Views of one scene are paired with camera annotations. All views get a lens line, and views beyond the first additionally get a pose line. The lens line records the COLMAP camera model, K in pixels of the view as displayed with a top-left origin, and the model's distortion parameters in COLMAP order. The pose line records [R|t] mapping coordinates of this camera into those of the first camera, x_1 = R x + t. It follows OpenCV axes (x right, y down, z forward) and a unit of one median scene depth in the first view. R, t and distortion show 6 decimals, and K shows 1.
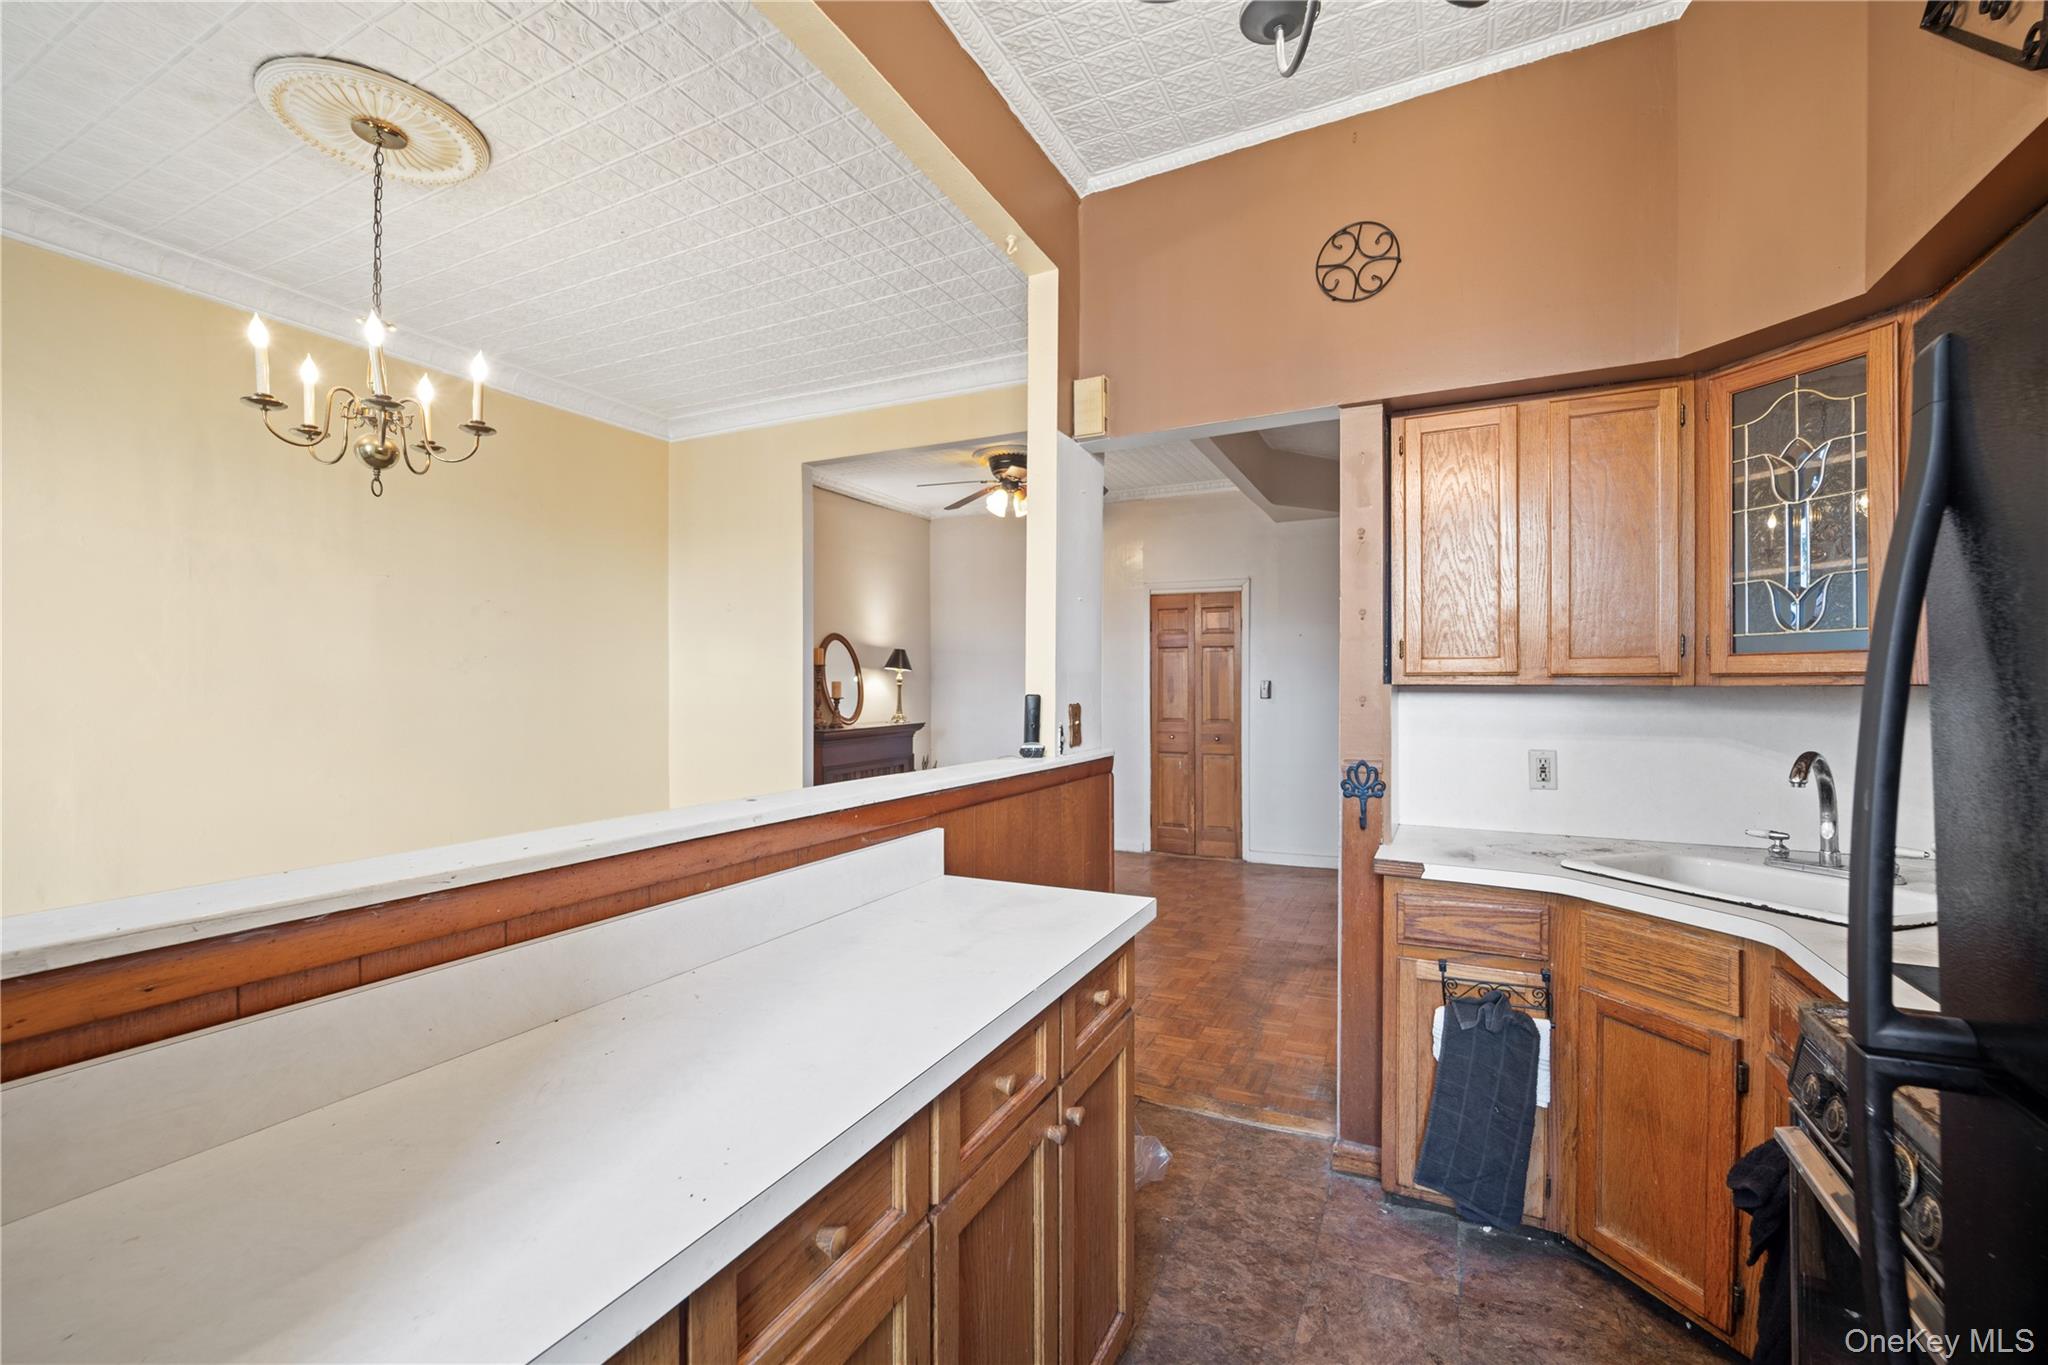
lens RADIAL K [[837.2, 0, 1029.1], [0, 837.2, 691.2], [0, 0, 1]] dist [0.000842, -0.000496]
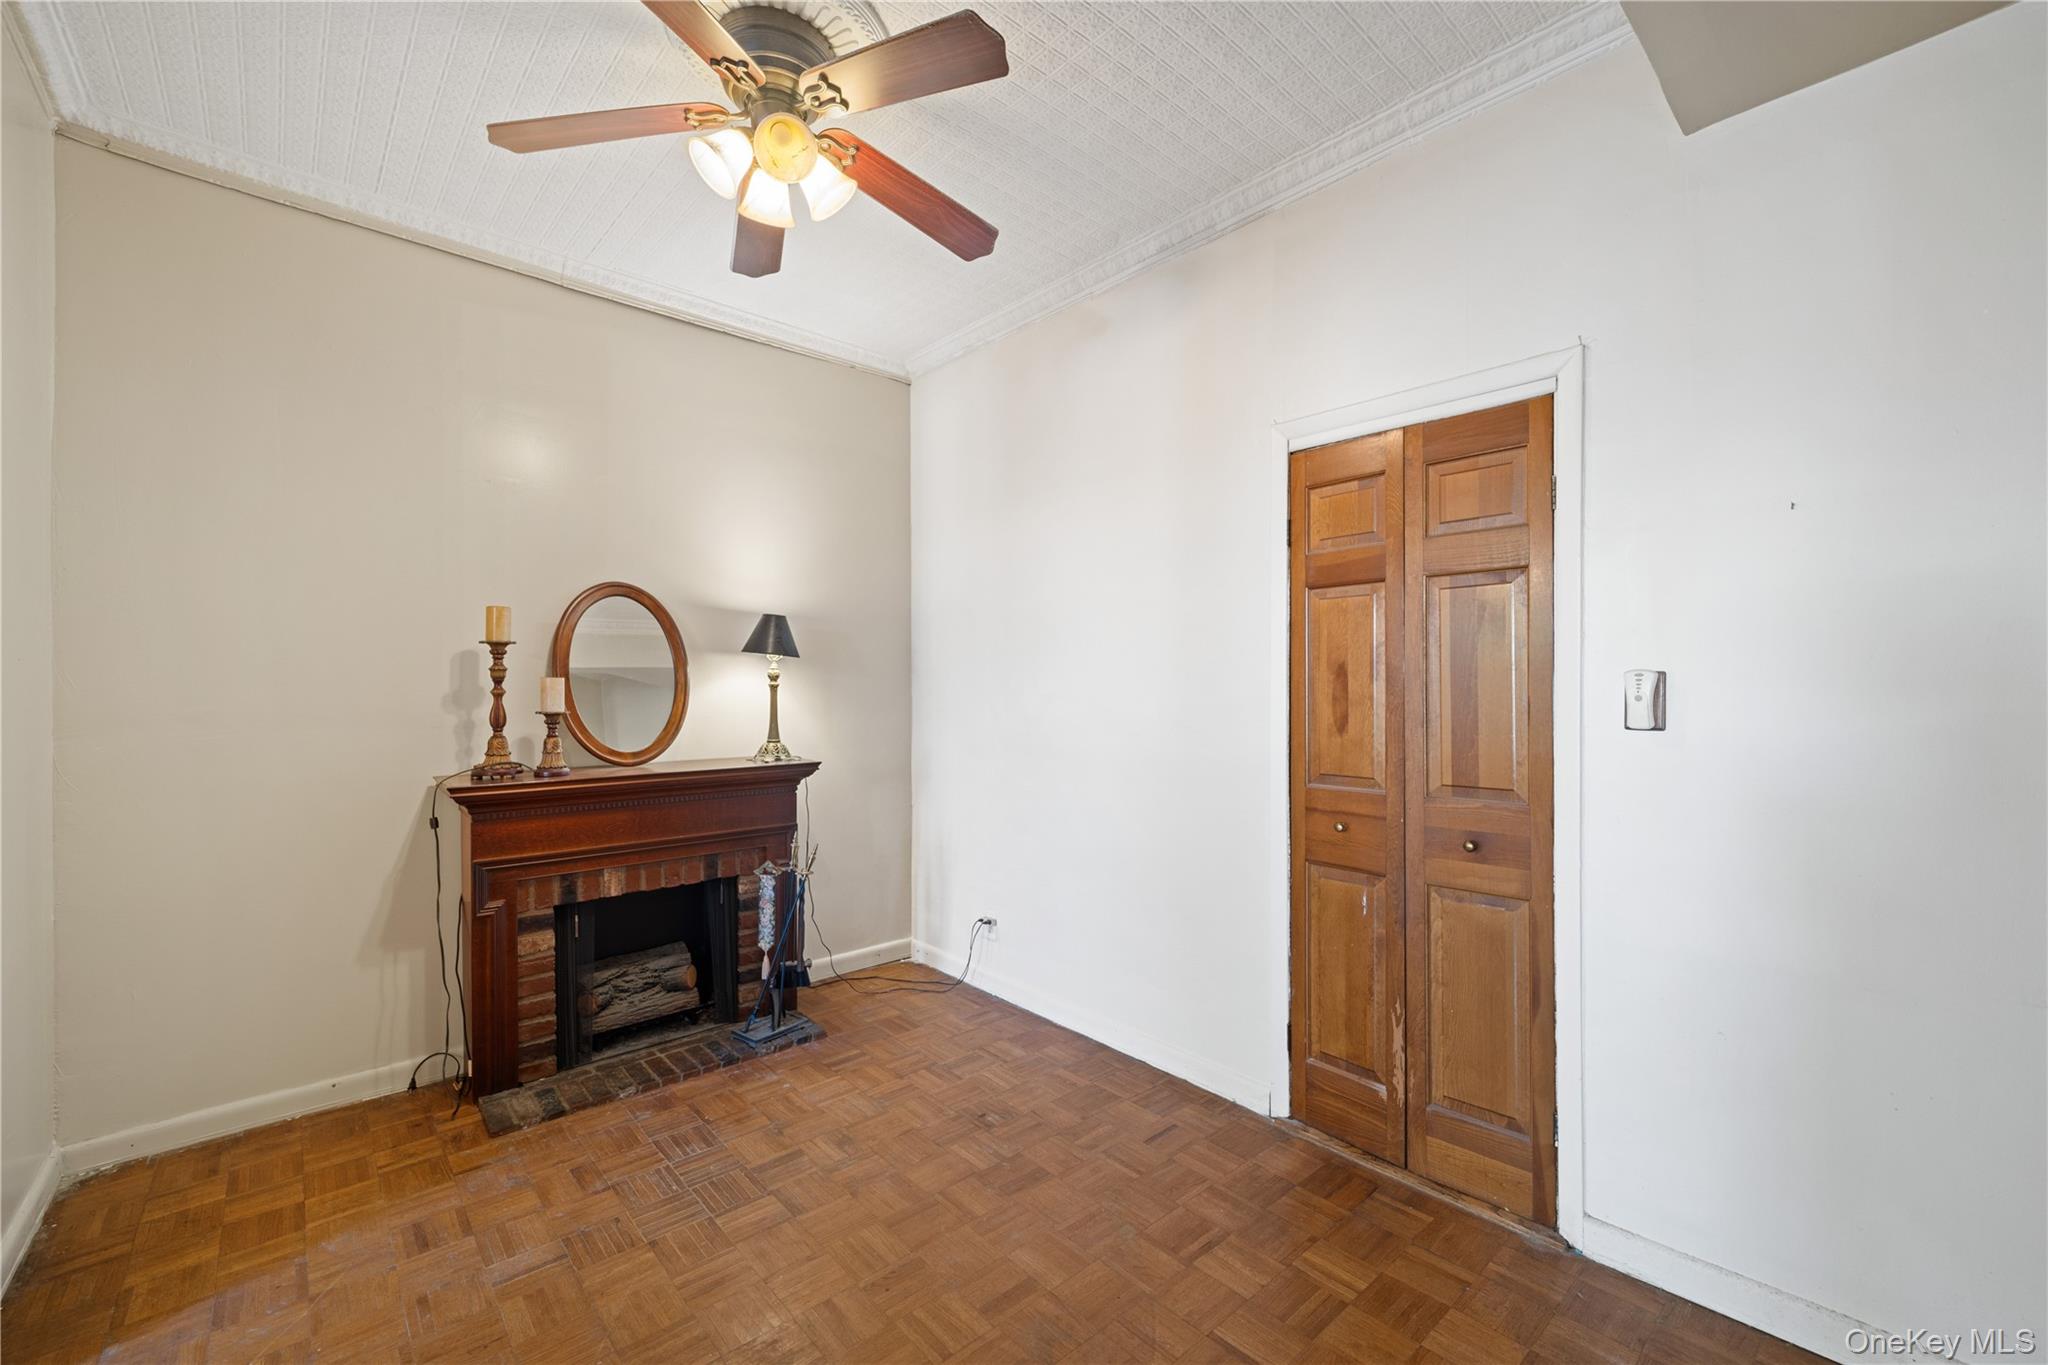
lens RADIAL K [[837.2, 0, 1029.7], [0, 837.2, 685.2], [0, 0, 1]] dist [0.000842, -0.000496]
pose [[0.930458, -0.000036, -0.366400, 0.517648], [-0.002454, 0.999977, -0.006332, -0.014701], [0.366392, 0.006791, 0.930436, 1.764359]]
